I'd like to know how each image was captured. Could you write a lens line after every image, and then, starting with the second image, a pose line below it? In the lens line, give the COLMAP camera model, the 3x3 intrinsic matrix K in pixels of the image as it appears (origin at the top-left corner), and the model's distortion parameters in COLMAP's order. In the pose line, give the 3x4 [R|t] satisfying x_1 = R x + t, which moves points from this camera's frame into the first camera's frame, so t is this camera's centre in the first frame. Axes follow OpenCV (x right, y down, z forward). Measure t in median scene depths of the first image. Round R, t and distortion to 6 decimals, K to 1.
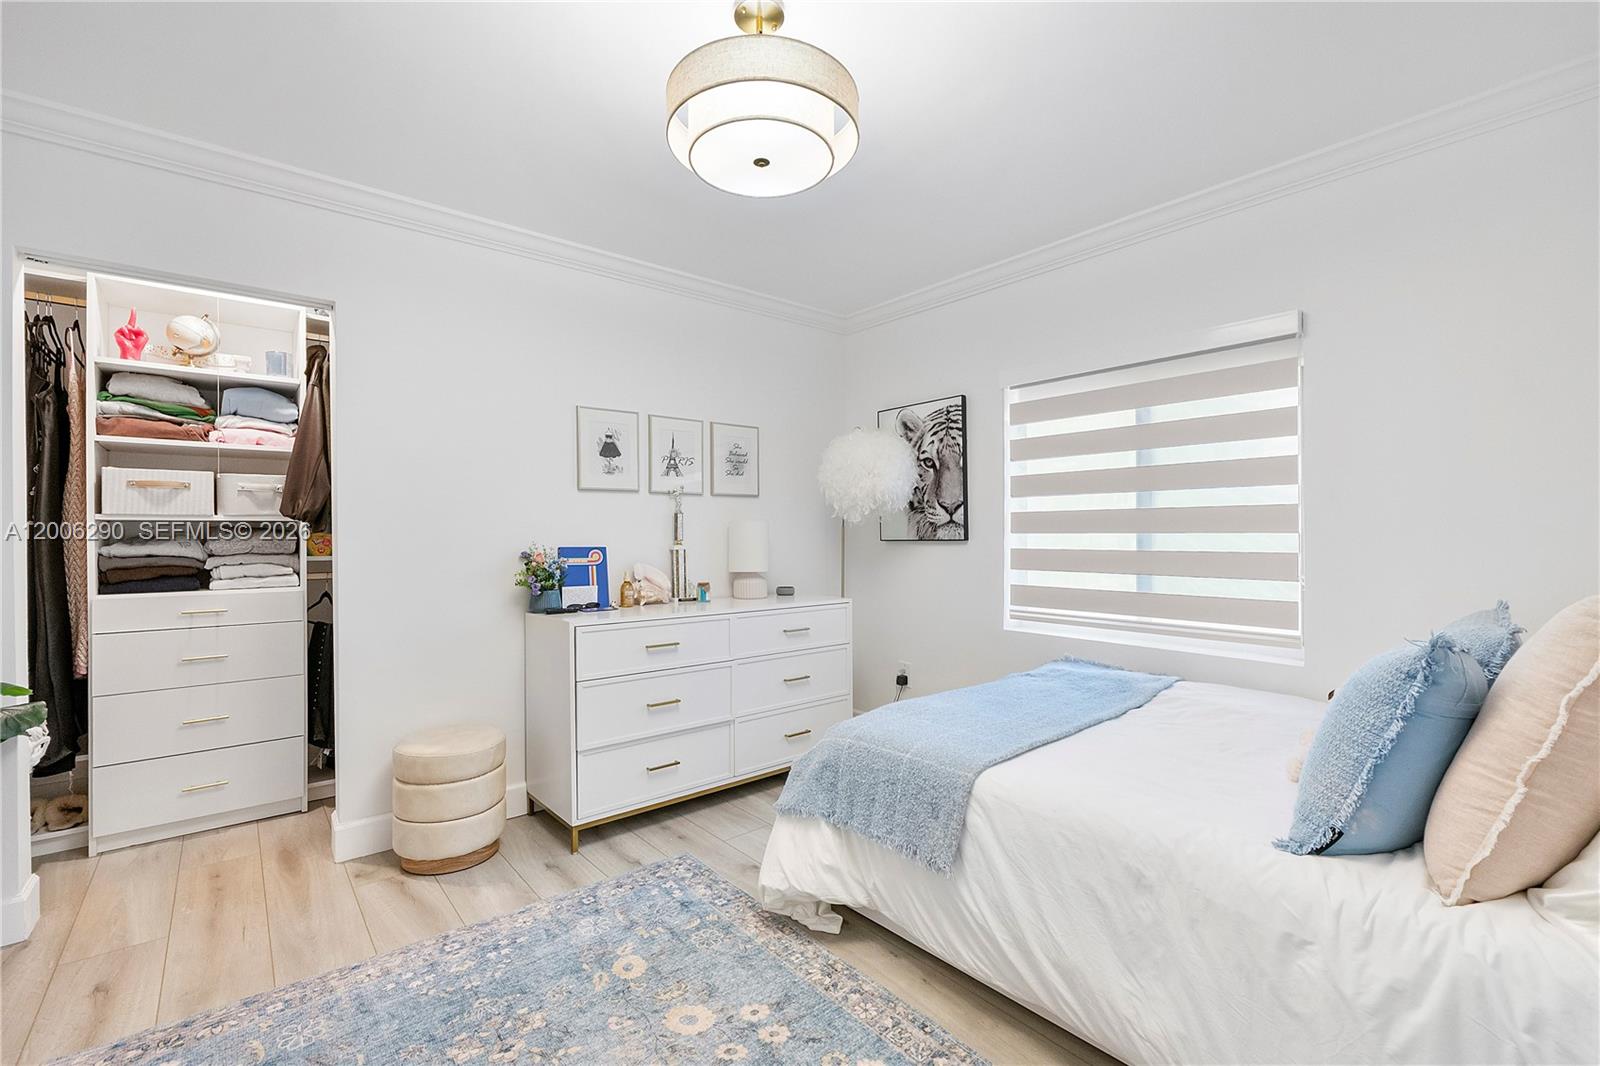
lens RADIAL K [[688.8, 0, 795.8], [0, 688.8, 534.8], [0, 0, 1]] dist [-0.000525, -0.000057]
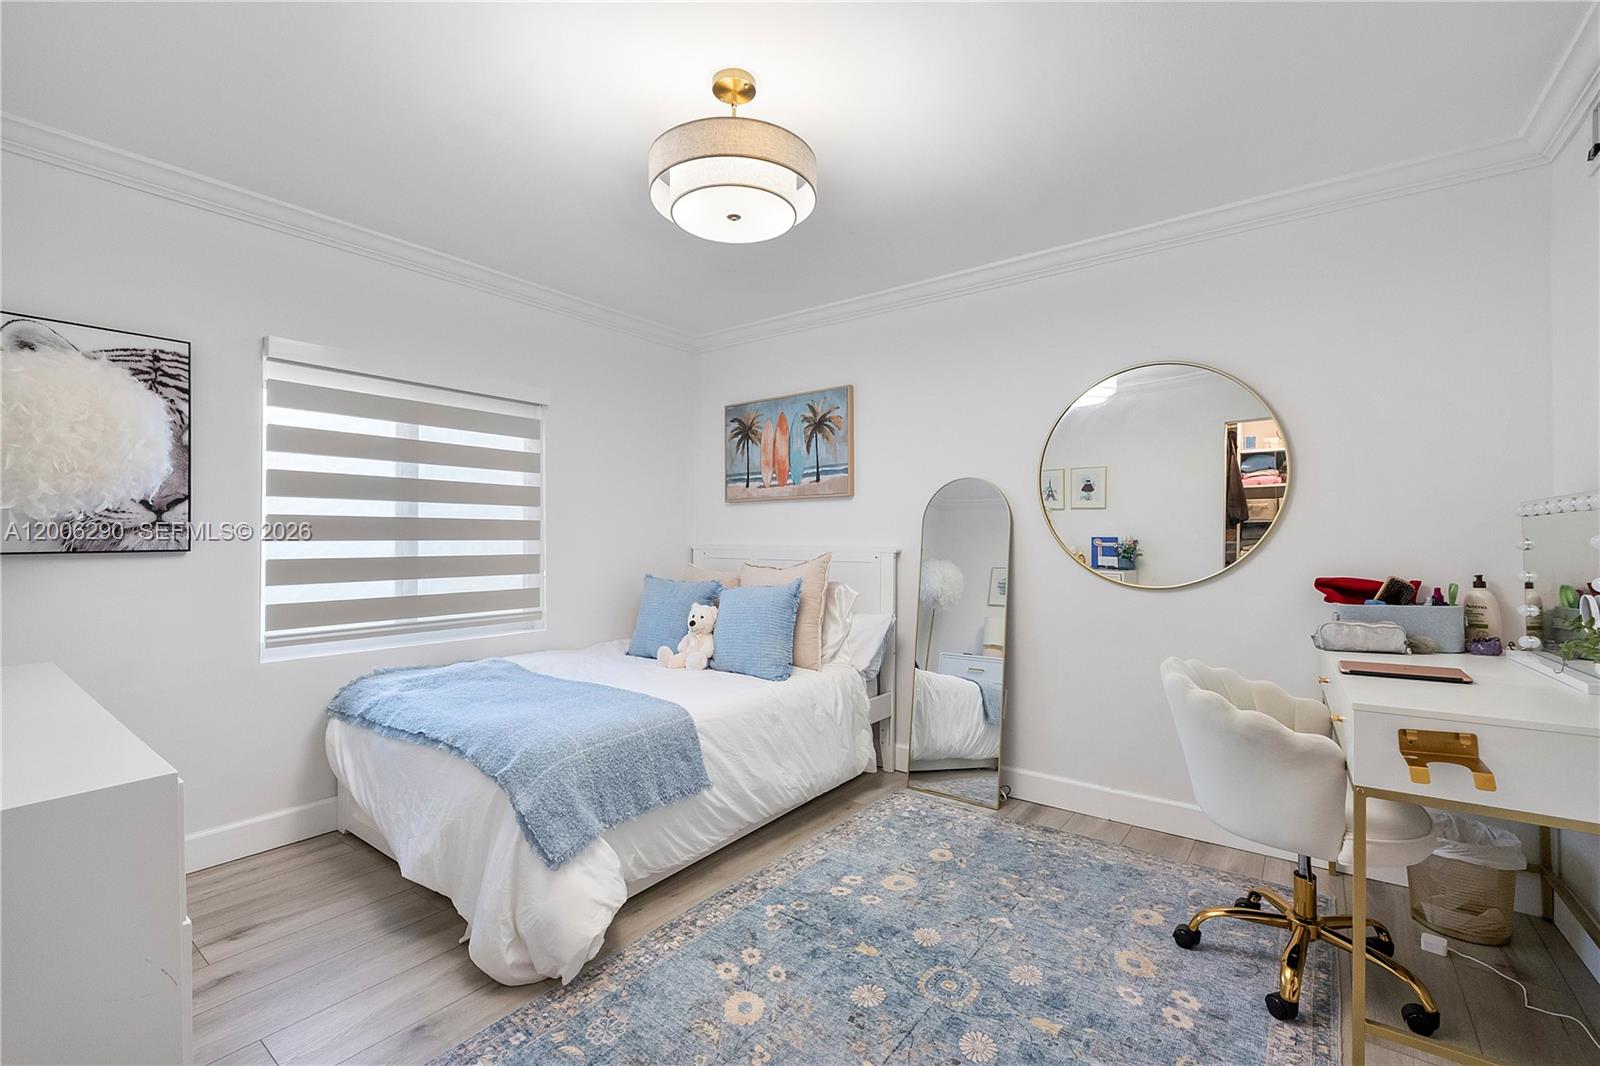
lens RADIAL K [[688.8, 0, 795.8], [0, 688.8, 534.8], [0, 0, 1]] dist [-0.000525, -0.000057]
pose [[-0.223612, 0.009444, 0.974633, -0.625990], [0.003071, 0.999955, -0.008985, 0.000002], [-0.974673, 0.000984, -0.223631, 0.607837]]
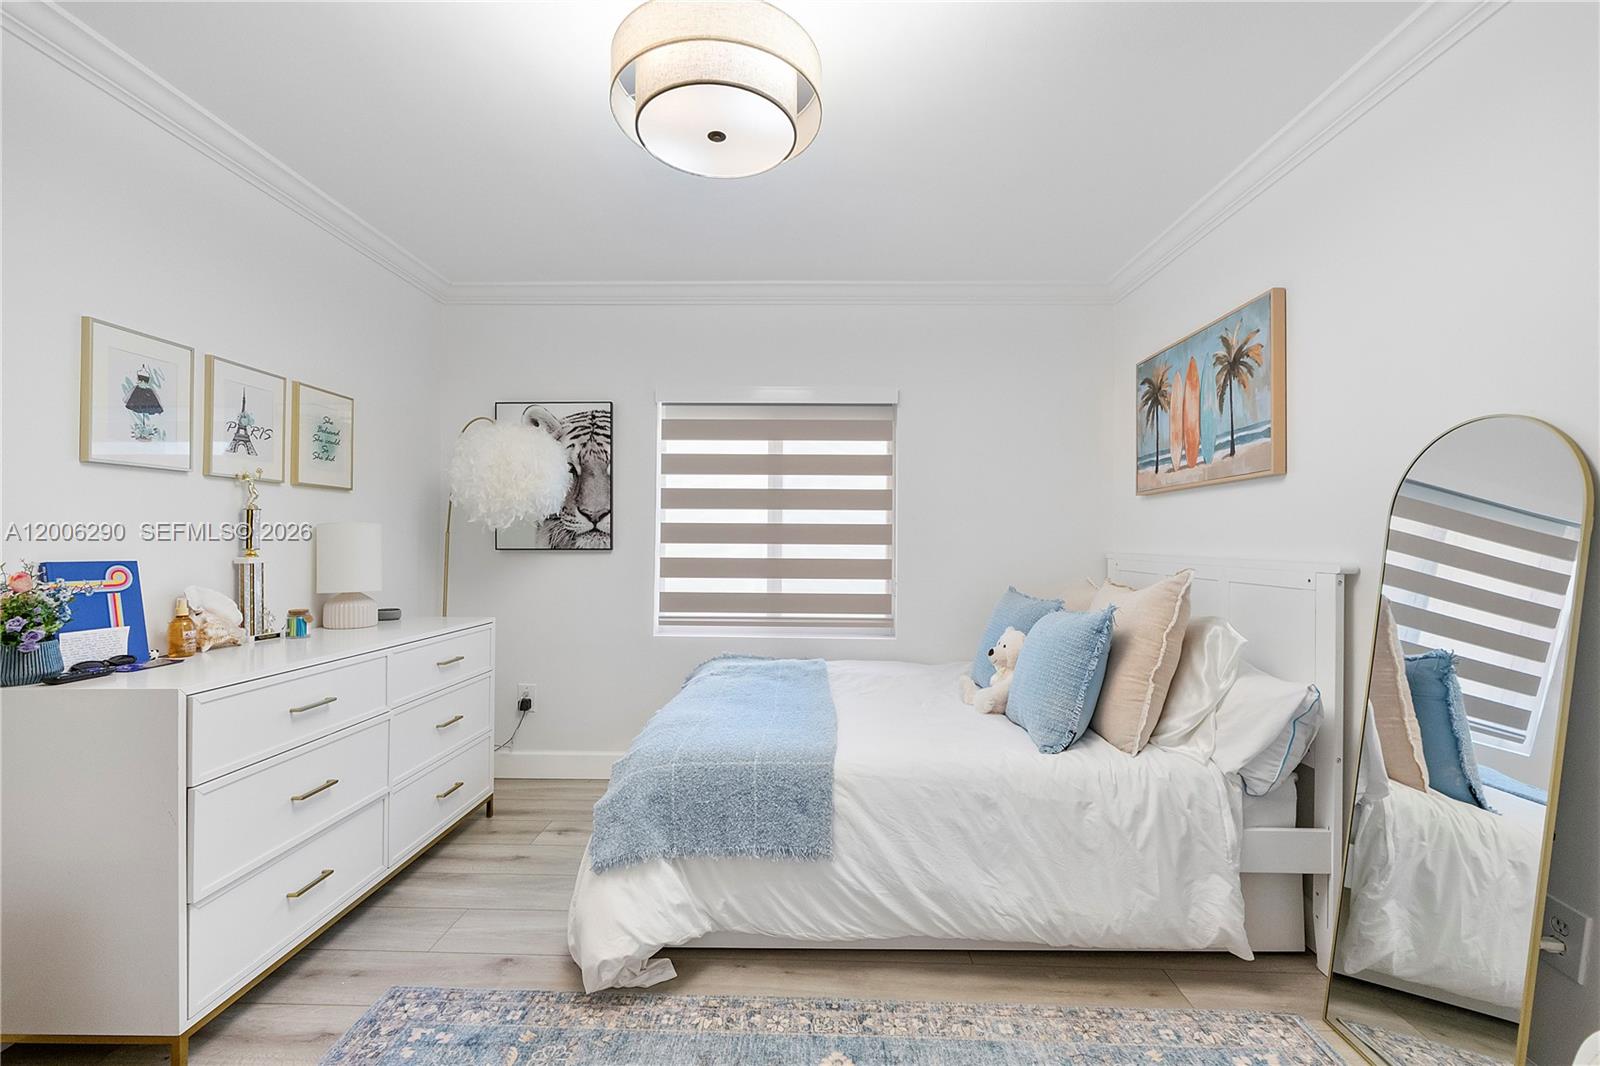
lens RADIAL K [[679.7, 0, 797.9], [0, 679.7, 530.7], [0, 0, 1]] dist [-0.002678, -0.000409]
pose [[0.658334, 0.021046, 0.752431, -0.338483], [-0.008875, 0.999757, -0.020199, -0.001719], [-0.752673, 0.006620, 0.658361, 0.173911]]
